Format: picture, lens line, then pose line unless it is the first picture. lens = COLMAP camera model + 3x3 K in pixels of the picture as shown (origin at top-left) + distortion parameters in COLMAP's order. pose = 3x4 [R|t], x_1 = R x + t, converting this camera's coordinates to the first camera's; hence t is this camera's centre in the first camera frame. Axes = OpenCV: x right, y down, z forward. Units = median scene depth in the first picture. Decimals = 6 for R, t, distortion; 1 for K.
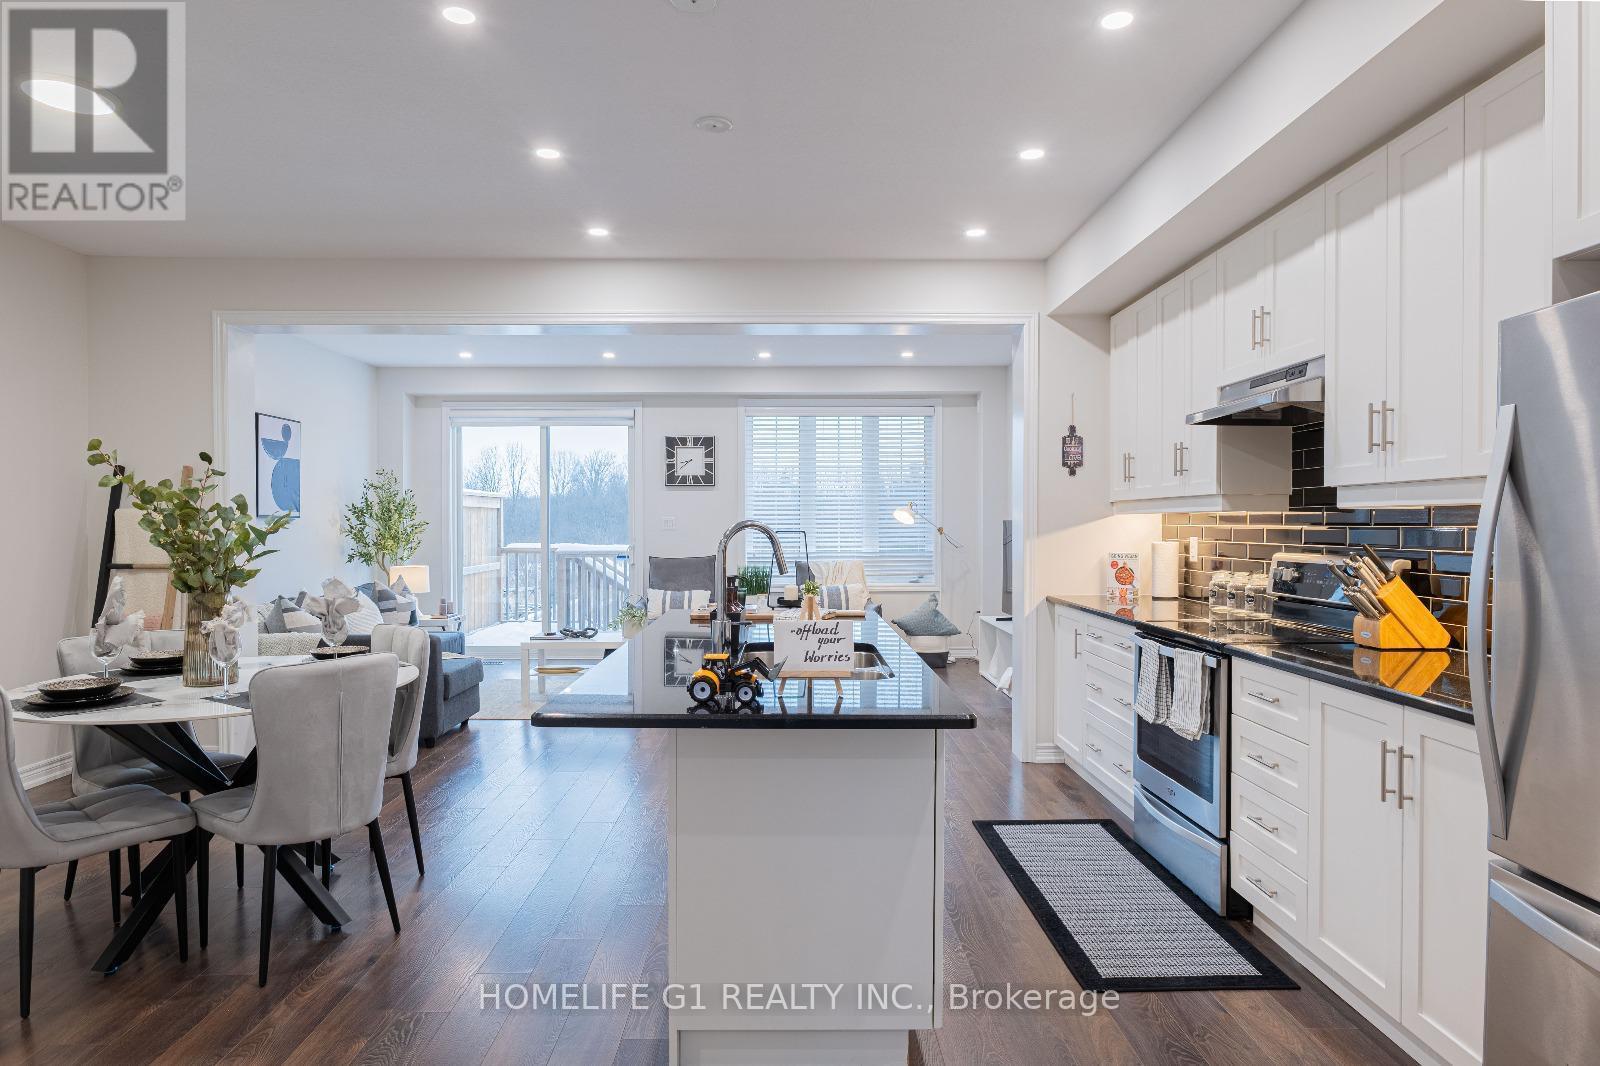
lens RADIAL K [[938.6, 0, 802.2], [0, 938.6, 536.4], [0, 0, 1]] dist [-0.038054, 0.027039]
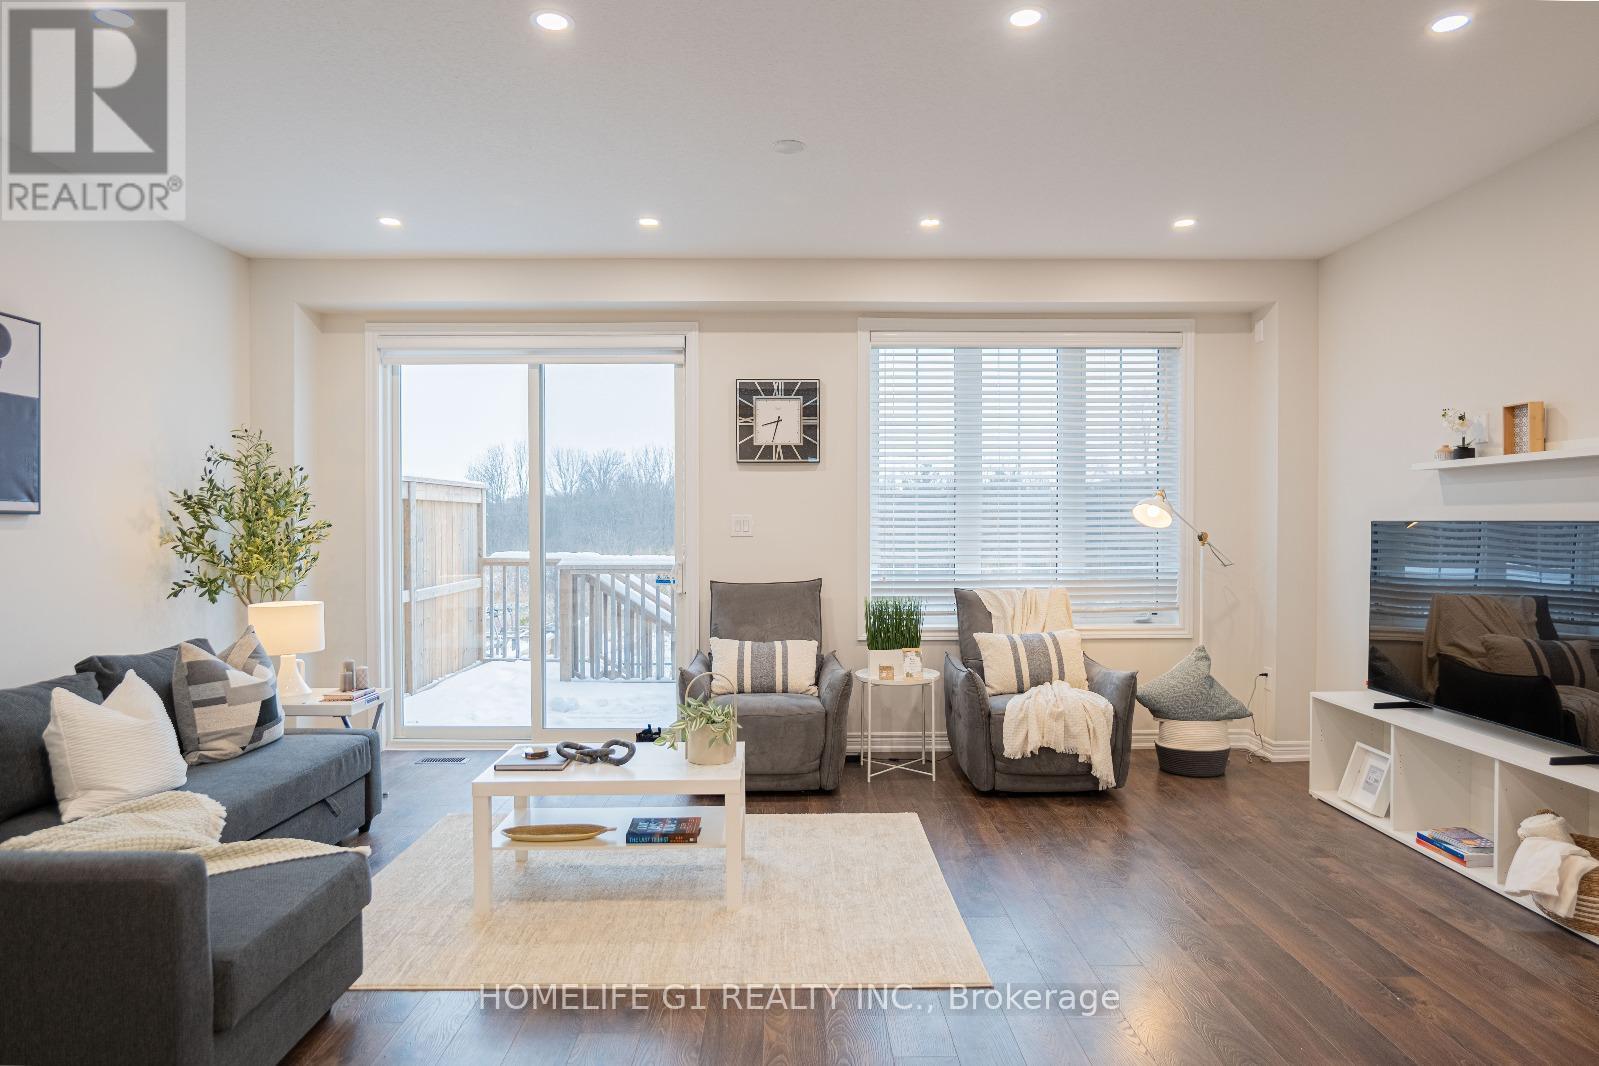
lens RADIAL K [[938.0, 0, 801.7], [0, 938.0, 536.4], [0, 0, 1]] dist [-0.038054, 0.027039]
pose [[0.999961, 0.001163, -0.008717, -0.103216], [-0.001160, 0.999999, 0.000346, -0.007372], [0.008717, -0.000336, 0.999962, 0.417228]]
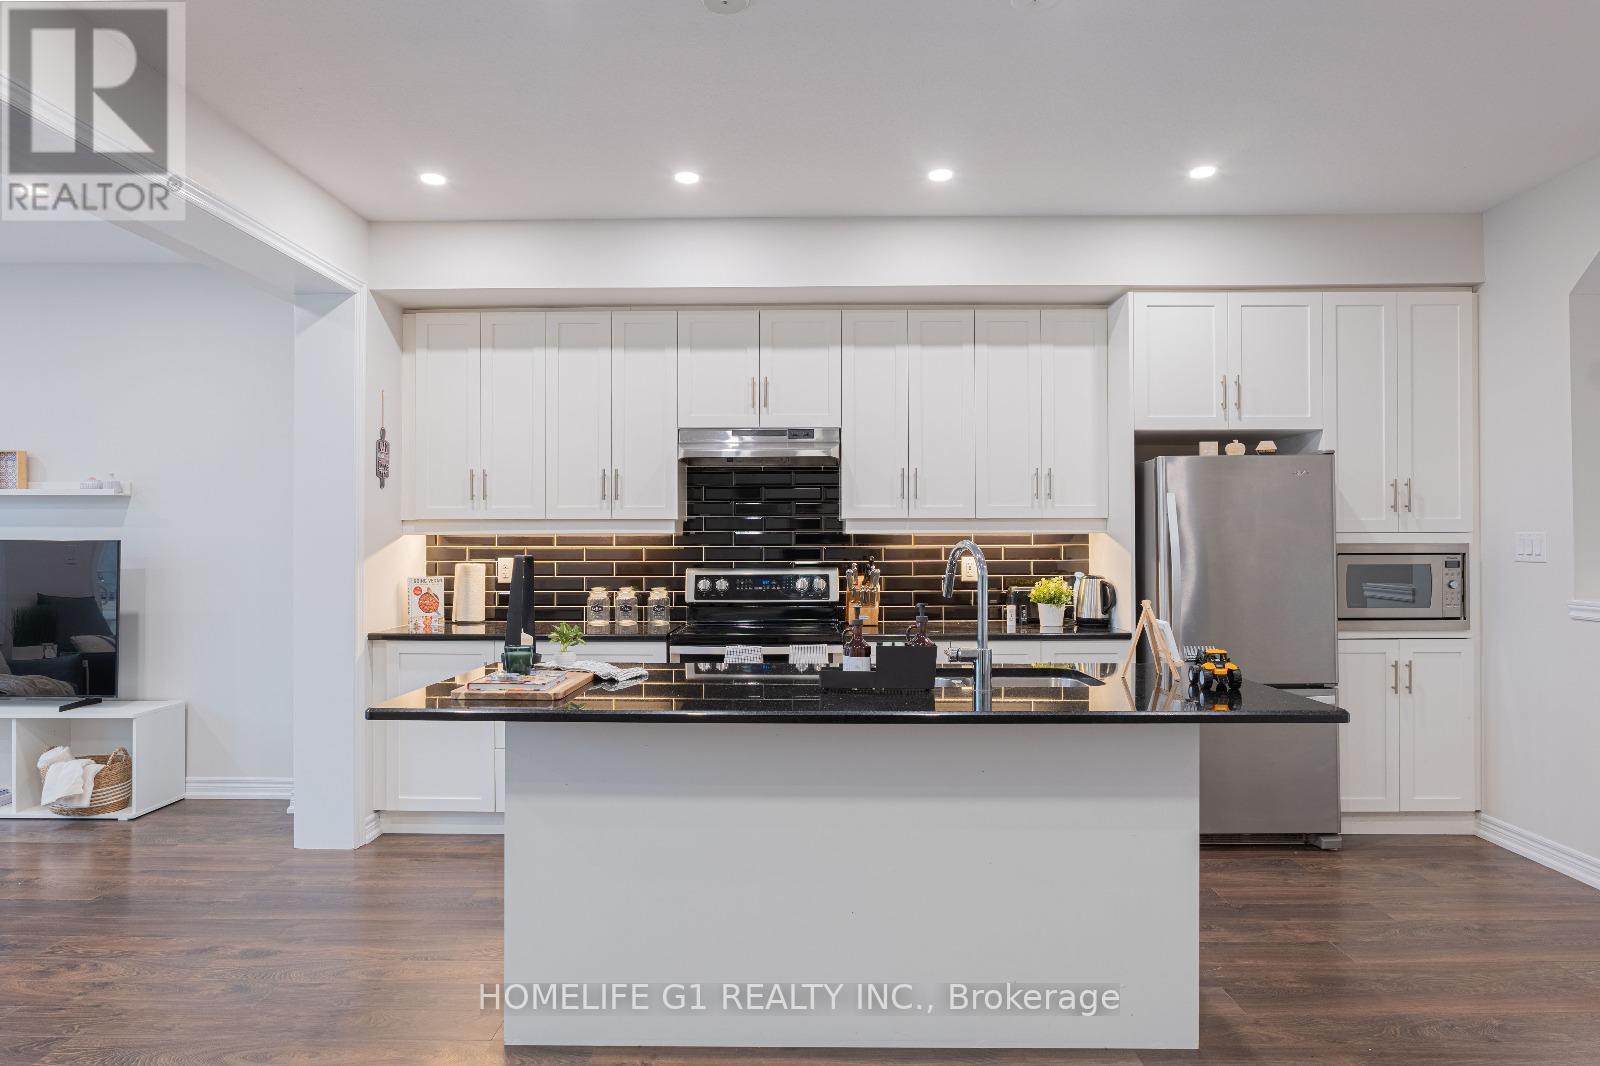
lens RADIAL K [[938.6, 0, 802.2], [0, 938.6, 536.4], [0, 0, 1]] dist [-0.038054, 0.027039]
pose [[0.038427, 0.007396, 0.999234, -0.312810], [0.015034, 0.999855, -0.007978, -0.005261], [-0.999148, 0.015329, 0.038310, 0.348346]]
